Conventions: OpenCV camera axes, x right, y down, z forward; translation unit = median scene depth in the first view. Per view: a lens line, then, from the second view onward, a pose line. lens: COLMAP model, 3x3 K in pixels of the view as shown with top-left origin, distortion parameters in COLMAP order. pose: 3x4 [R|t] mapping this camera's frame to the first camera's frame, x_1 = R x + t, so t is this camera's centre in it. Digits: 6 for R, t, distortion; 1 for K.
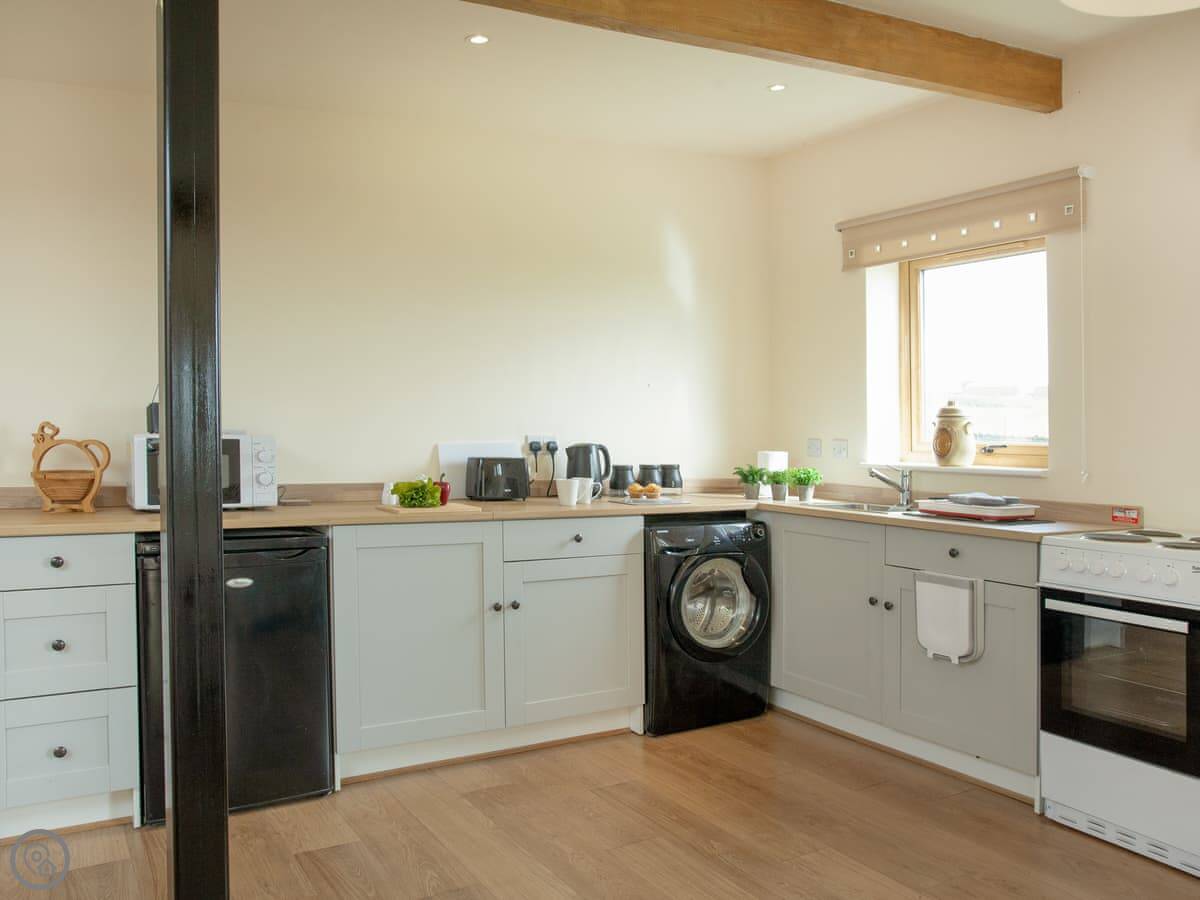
lens RADIAL K [[888.5, 0, 603.4], [0, 888.5, 407.2], [0, 0, 1]] dist [-0.010765, -0.001153]
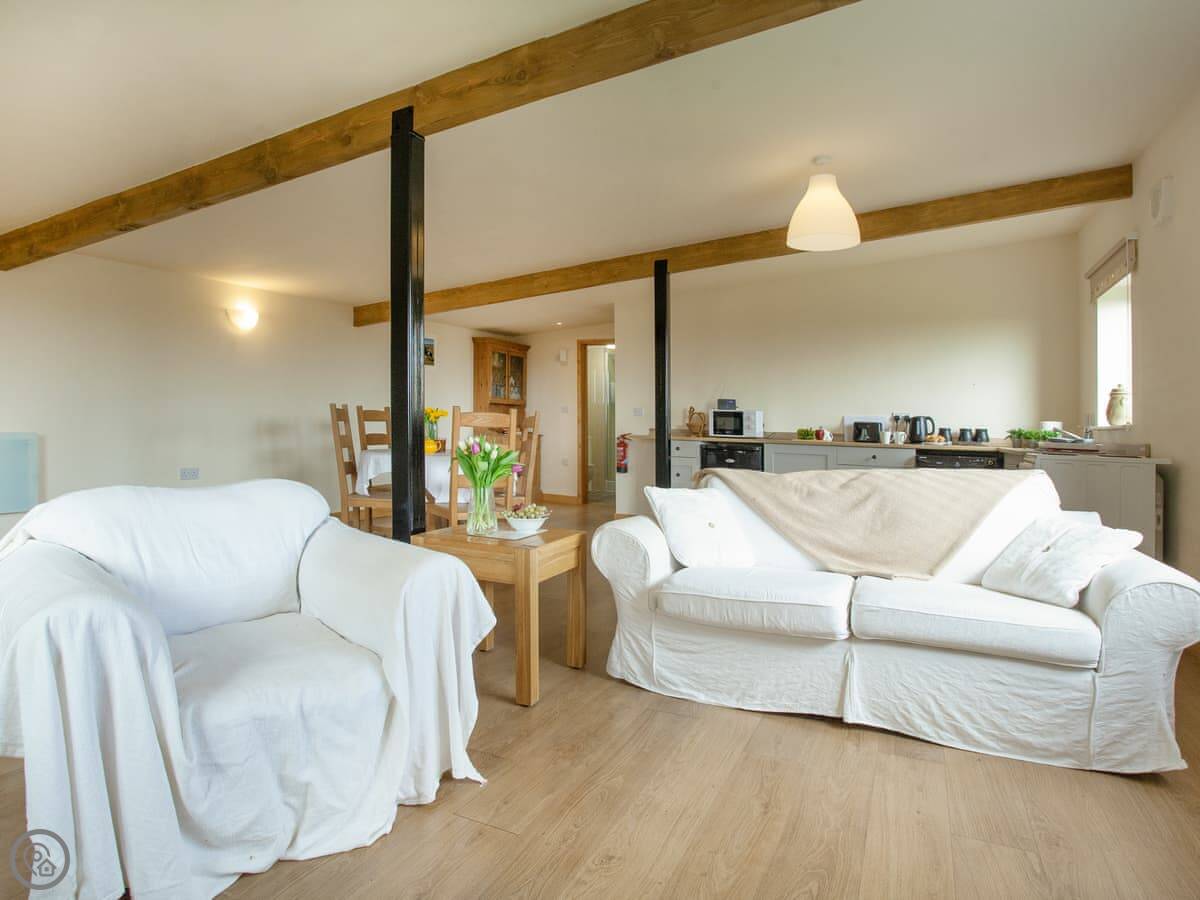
lens RADIAL K [[720.0, 0, 617.9], [0, 720.0, 418.4], [0, 0, 1]] dist [-0.000756, 0.000848]
pose [[0.547621, -0.012770, -0.836629, 0.989578], [0.005305, 0.999916, -0.011790, 0.064768], [0.836709, 0.002019, 0.547643, -0.427433]]
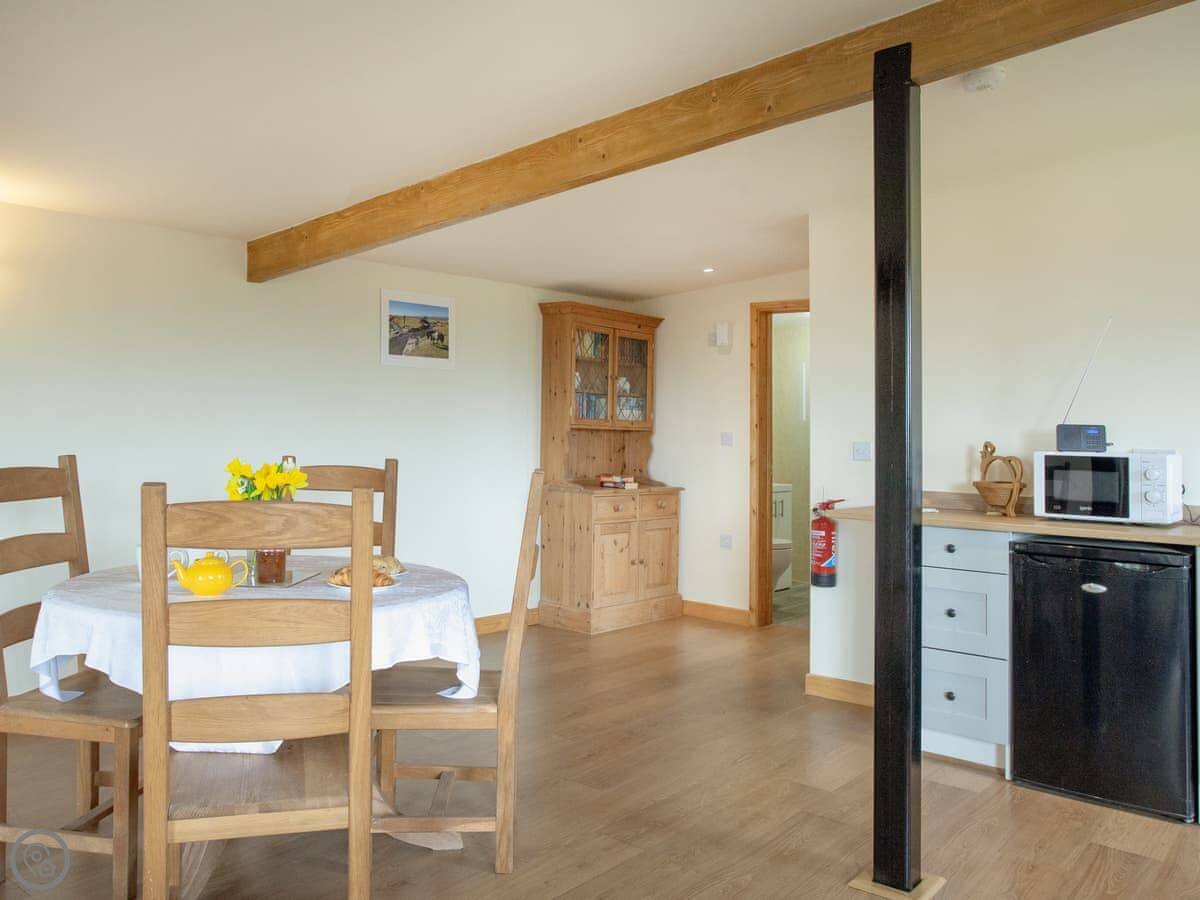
lens RADIAL K [[1007.7, 0, 597.1], [0, 1007.7, 428.8], [0, 0, 1]] dist [-0.002702, -0.001949]
pose [[0.303969, -0.018088, -0.952510, 0.433559], [0.006775, 0.999836, -0.016825, 0.013962], [0.952658, -0.001339, 0.304041, 0.028666]]
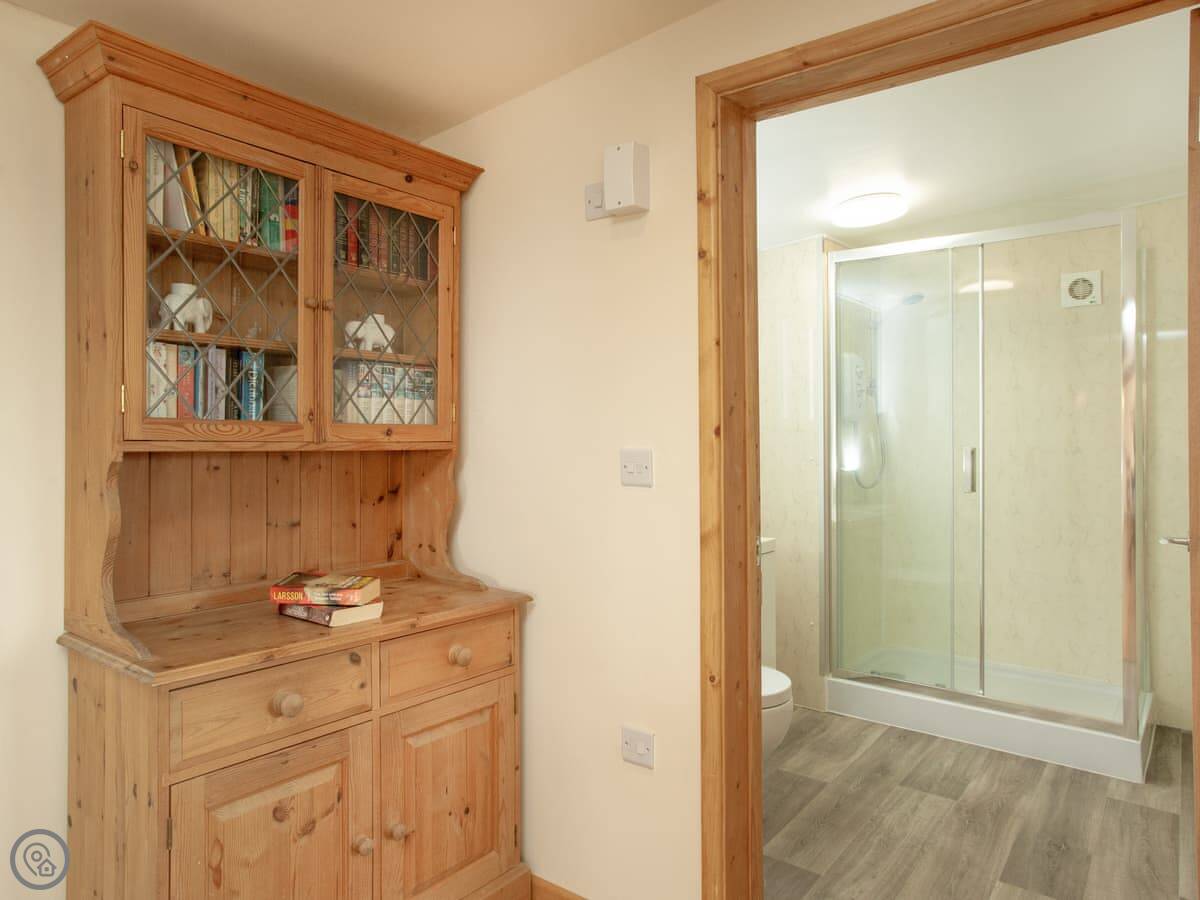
lens RADIAL K [[781.2, 0, 600.0], [0, 781.2, 450.0], [0, 0, 1]] dist [-0.004335, -0.000682]
pose [[0.325954, 0.002895, -0.945381, -0.734665], [0.021762, 0.999707, 0.010565, -0.016573], [0.945135, -0.024017, 0.325795, 0.607548]]
